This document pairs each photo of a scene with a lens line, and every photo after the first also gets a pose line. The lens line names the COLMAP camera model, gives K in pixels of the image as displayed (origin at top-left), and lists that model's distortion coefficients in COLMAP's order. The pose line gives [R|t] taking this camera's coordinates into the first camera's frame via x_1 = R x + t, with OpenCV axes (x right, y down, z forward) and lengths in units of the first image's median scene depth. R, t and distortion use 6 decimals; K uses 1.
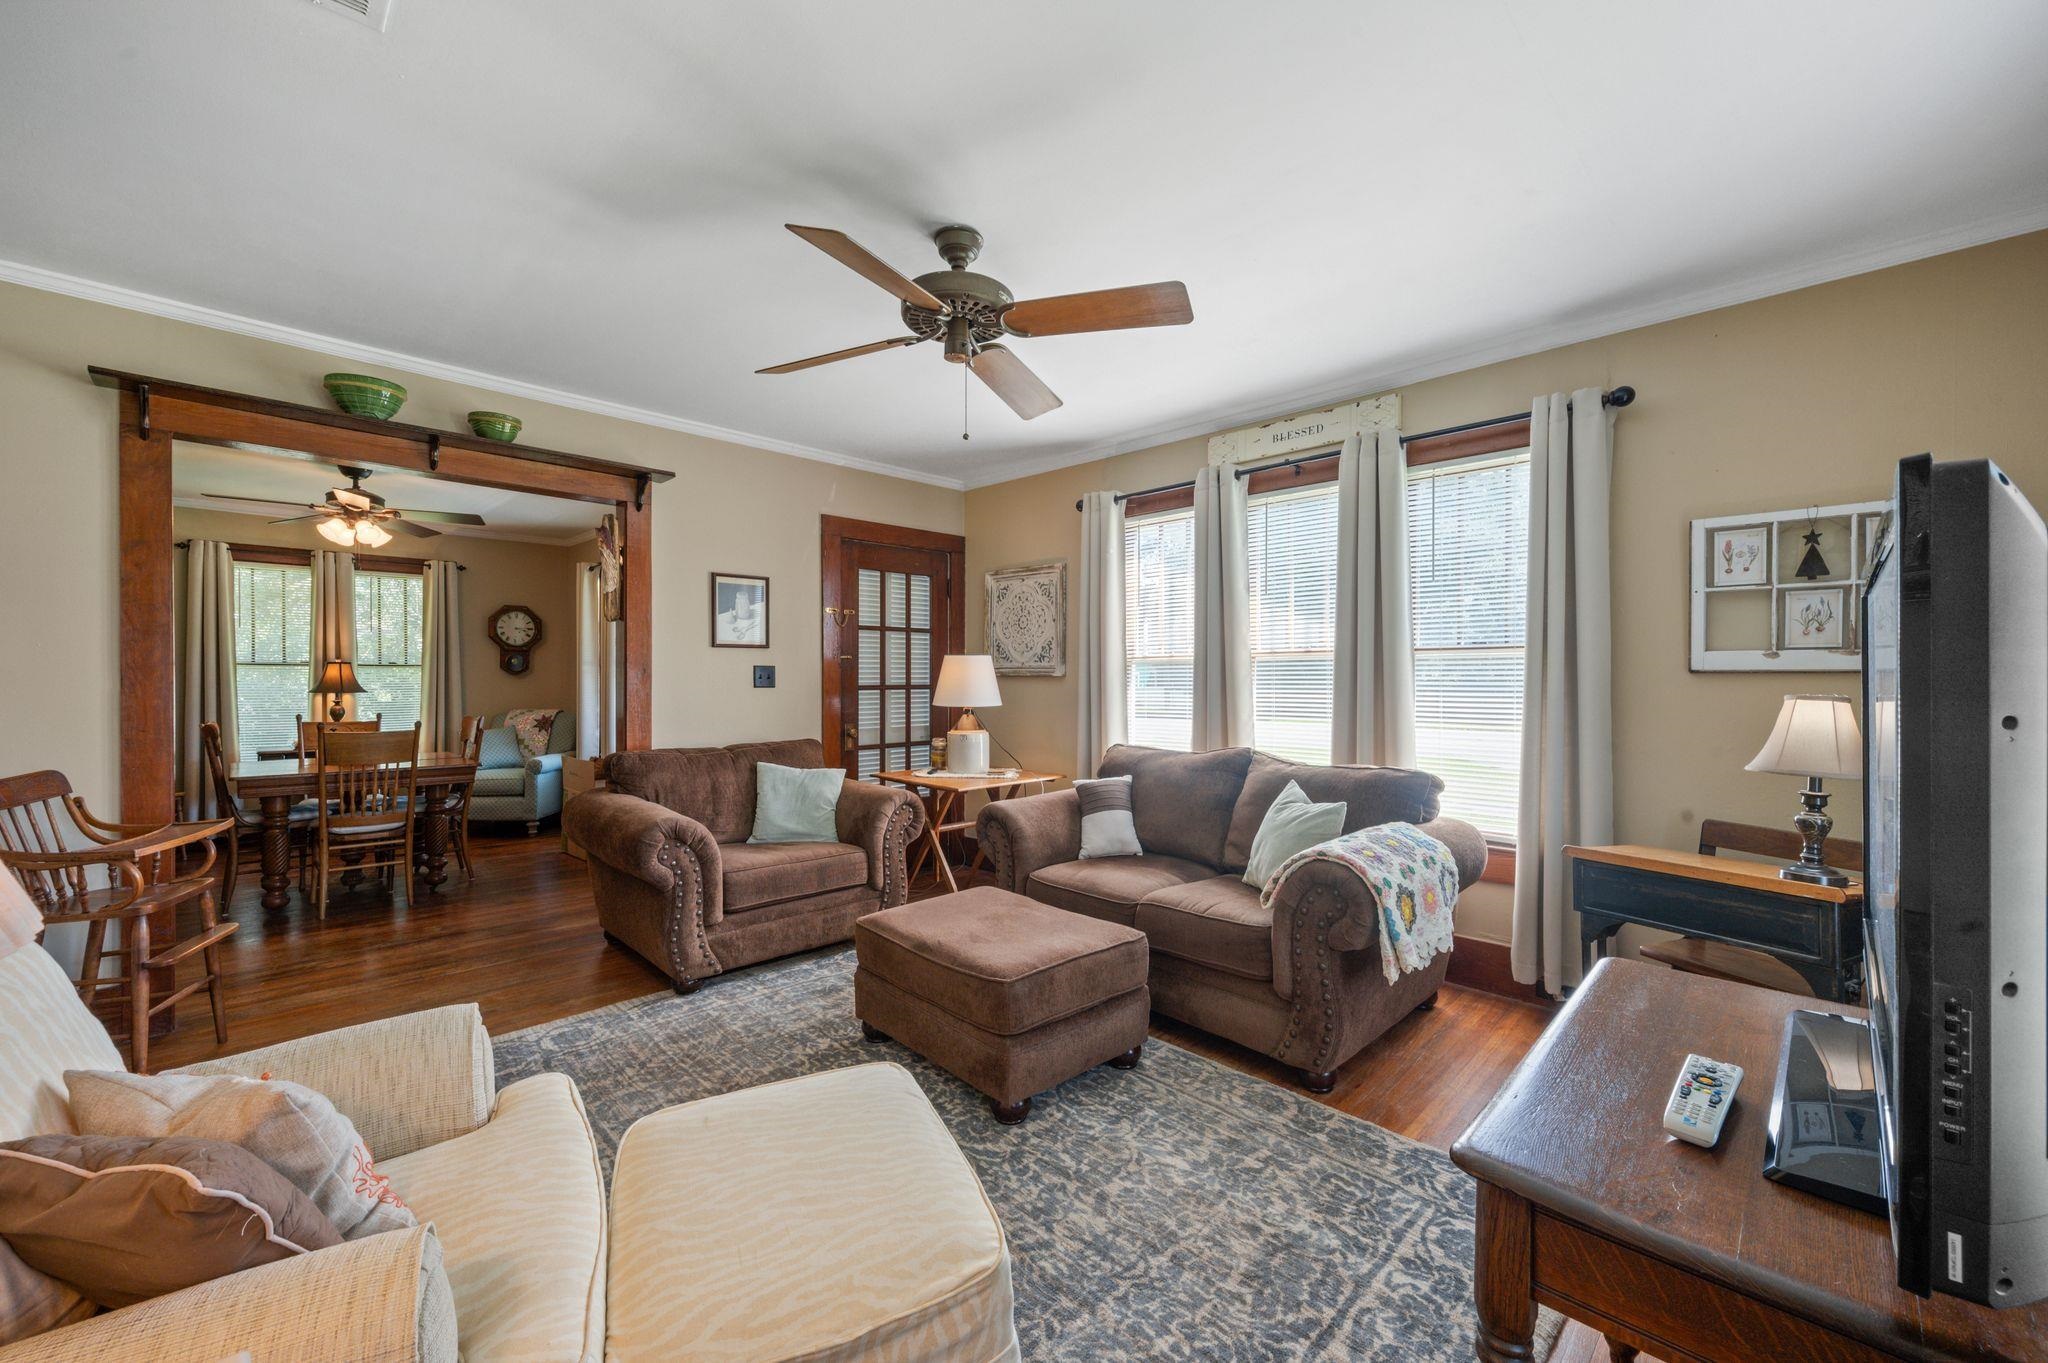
lens RADIAL K [[799.9, 0, 1028.1], [0, 799.9, 678.3], [0, 0, 1]] dist [-0.002606, -0.000029]
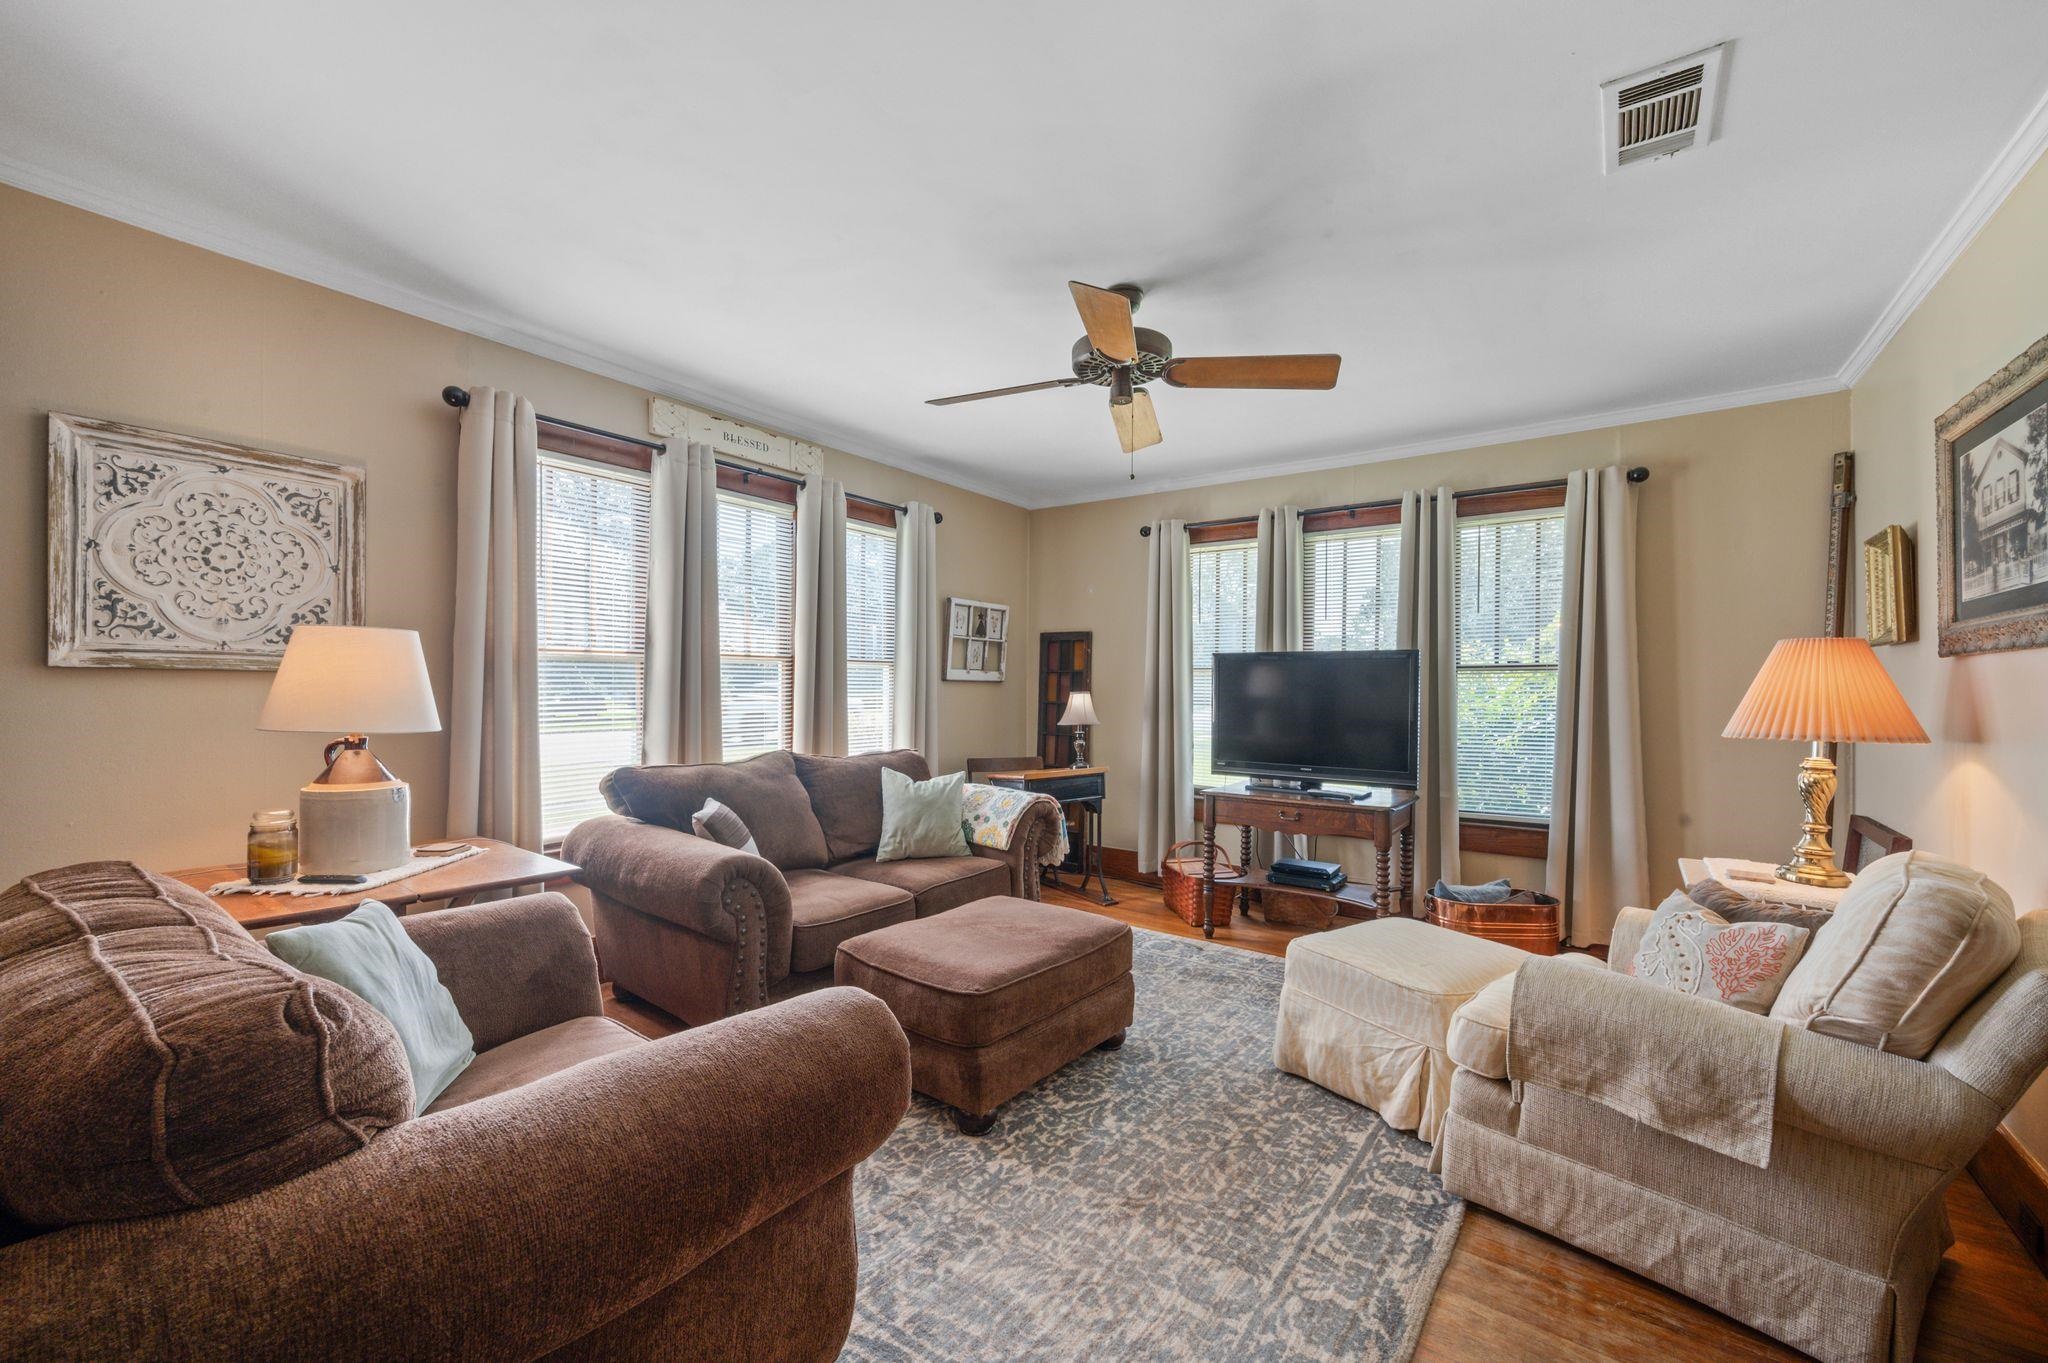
lens RADIAL K [[799.9, 0, 1027.4], [0, 799.9, 686.1], [0, 0, 1]] dist [-0.002606, -0.000029]
pose [[-0.141244, -0.001066, 0.989974, -0.784008], [-0.010061, 0.999949, -0.000359, 0.003289], [-0.989924, -0.010011, -0.141247, 0.845765]]
